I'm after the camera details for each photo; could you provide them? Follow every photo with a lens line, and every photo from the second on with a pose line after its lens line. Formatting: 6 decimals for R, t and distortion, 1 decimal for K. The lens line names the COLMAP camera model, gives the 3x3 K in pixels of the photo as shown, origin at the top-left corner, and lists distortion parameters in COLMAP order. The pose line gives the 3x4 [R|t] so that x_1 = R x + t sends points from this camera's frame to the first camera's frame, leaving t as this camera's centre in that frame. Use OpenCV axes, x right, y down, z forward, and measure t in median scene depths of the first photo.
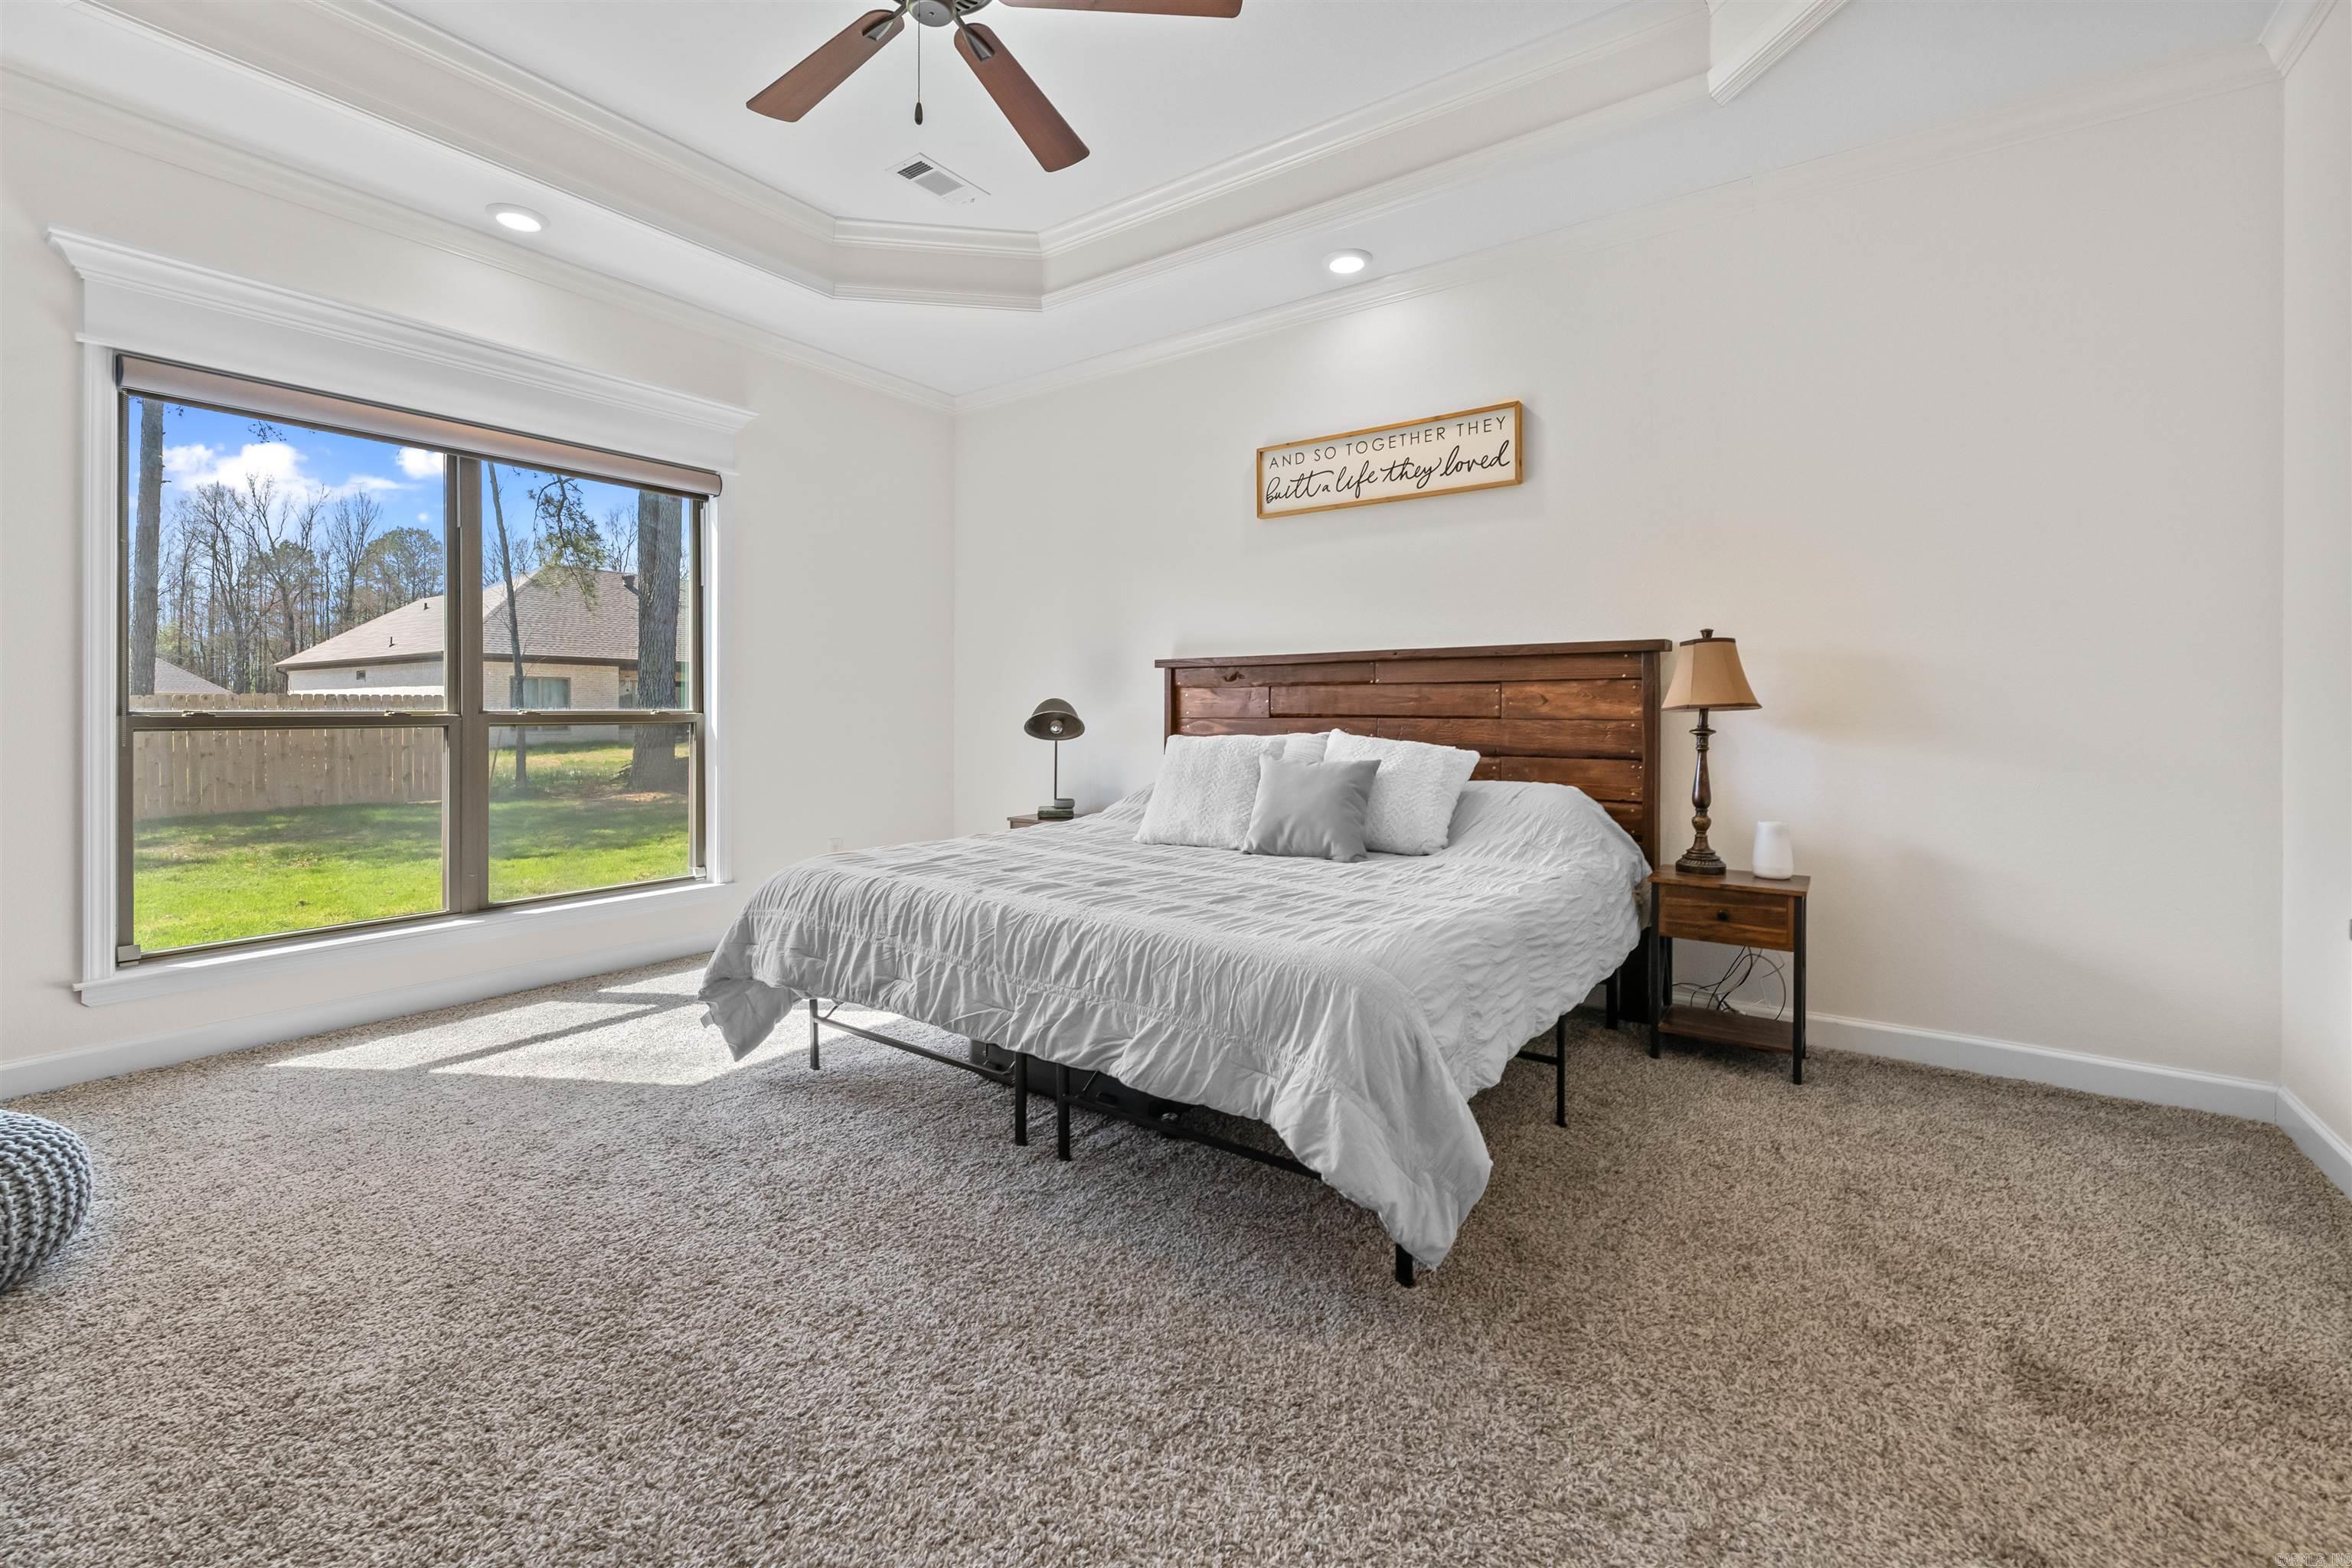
lens RADIAL K [[972.0, 0, 1187.5], [0, 972.0, 716.0], [0, 0, 1]] dist [0.006589, -0.003116]
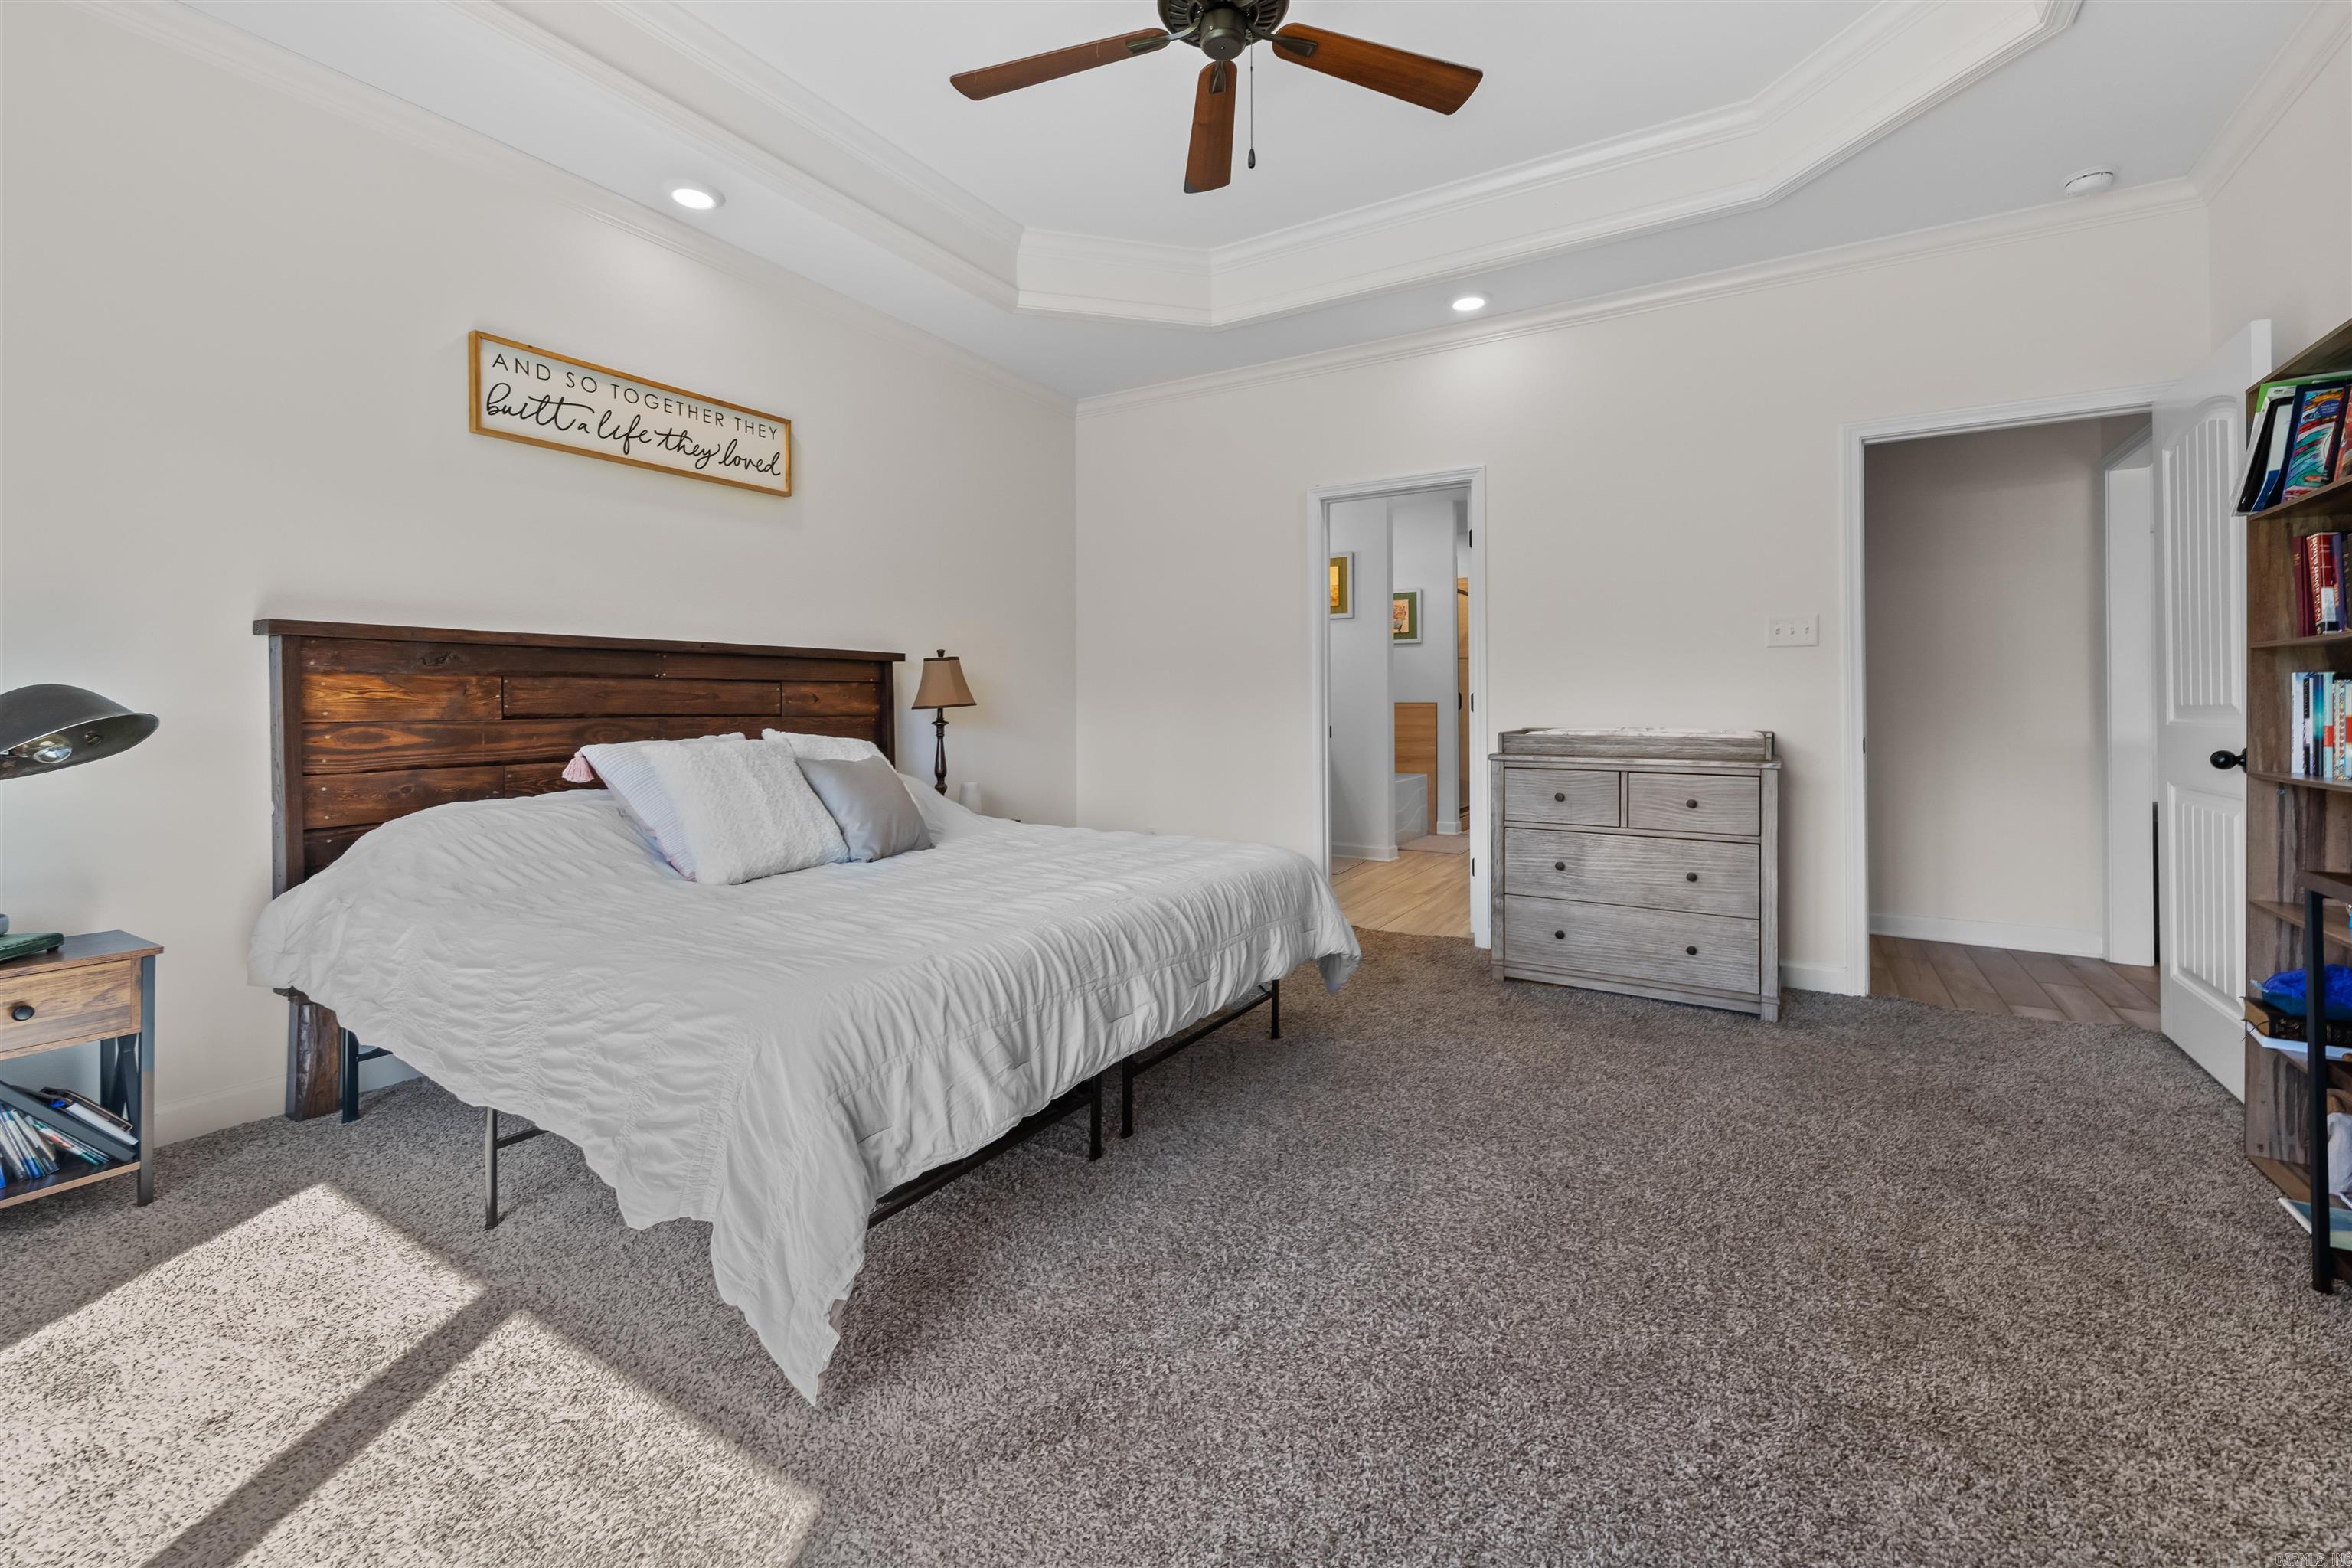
lens RADIAL K [[972.0, 0, 1235.2], [0, 972.0, 700.0], [0, 0, 1]] dist [0.006589, -0.003116]
pose [[-0.100056, 0.002014, 0.994980, -0.735457], [0.003378, 0.999993, -0.001684, -0.010728], [-0.994976, 0.003192, -0.100062, 0.586744]]
